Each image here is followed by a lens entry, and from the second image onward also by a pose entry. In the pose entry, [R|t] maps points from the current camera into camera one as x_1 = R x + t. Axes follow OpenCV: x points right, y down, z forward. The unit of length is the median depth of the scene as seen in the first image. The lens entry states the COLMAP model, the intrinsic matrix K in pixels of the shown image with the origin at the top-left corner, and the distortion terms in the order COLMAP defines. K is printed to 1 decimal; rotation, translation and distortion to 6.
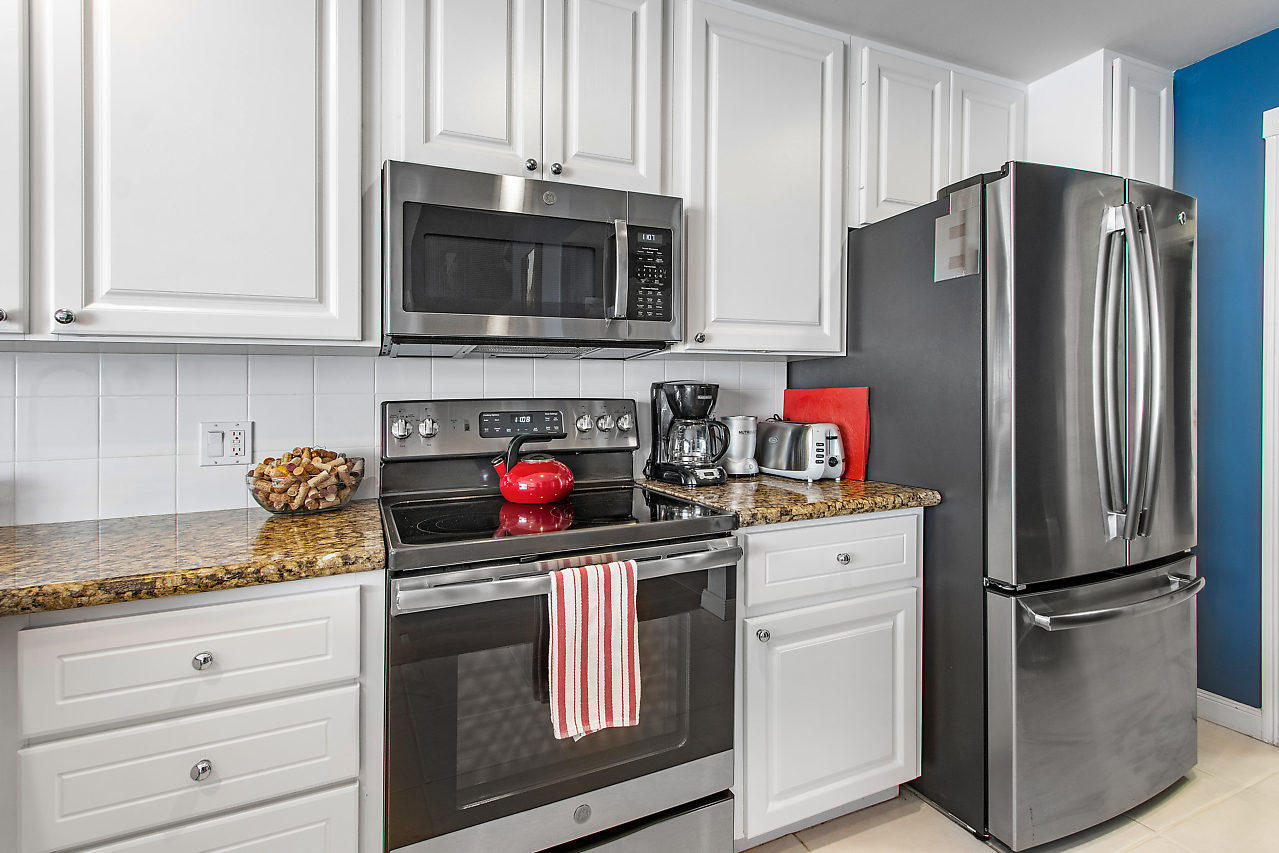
lens RADIAL K [[578.1, 0, 642.3], [0, 578.1, 381.5], [0, 0, 1]] dist [0.001242, 0.000054]
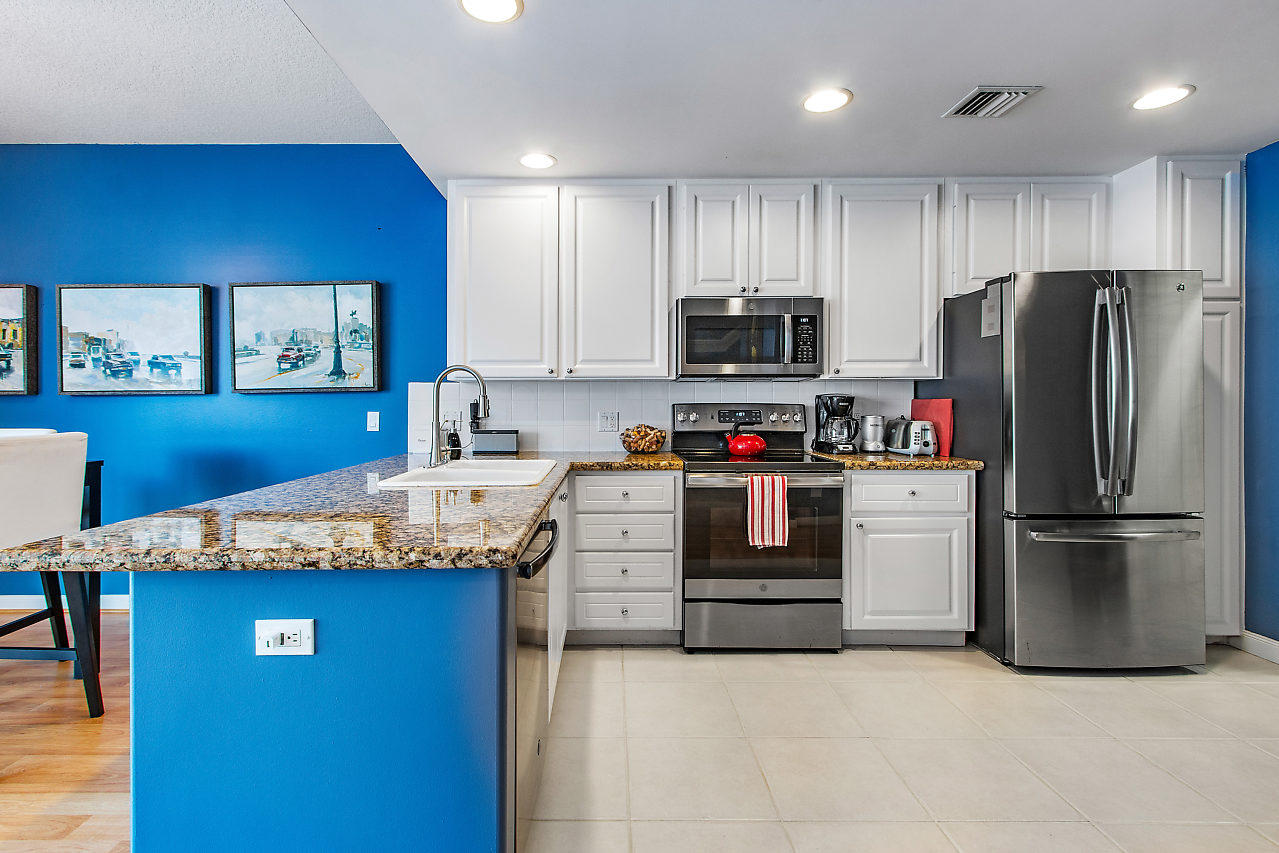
lens RADIAL K [[578.1, 0, 642.3], [0, 578.1, 381.5], [0, 0, 1]] dist [0.001242, 0.000054]
pose [[0.921439, -0.001116, -0.388521, 0.255908], [-0.000826, 0.999988, -0.004833, -0.035435], [0.388522, 0.004775, 0.921427, -0.958601]]
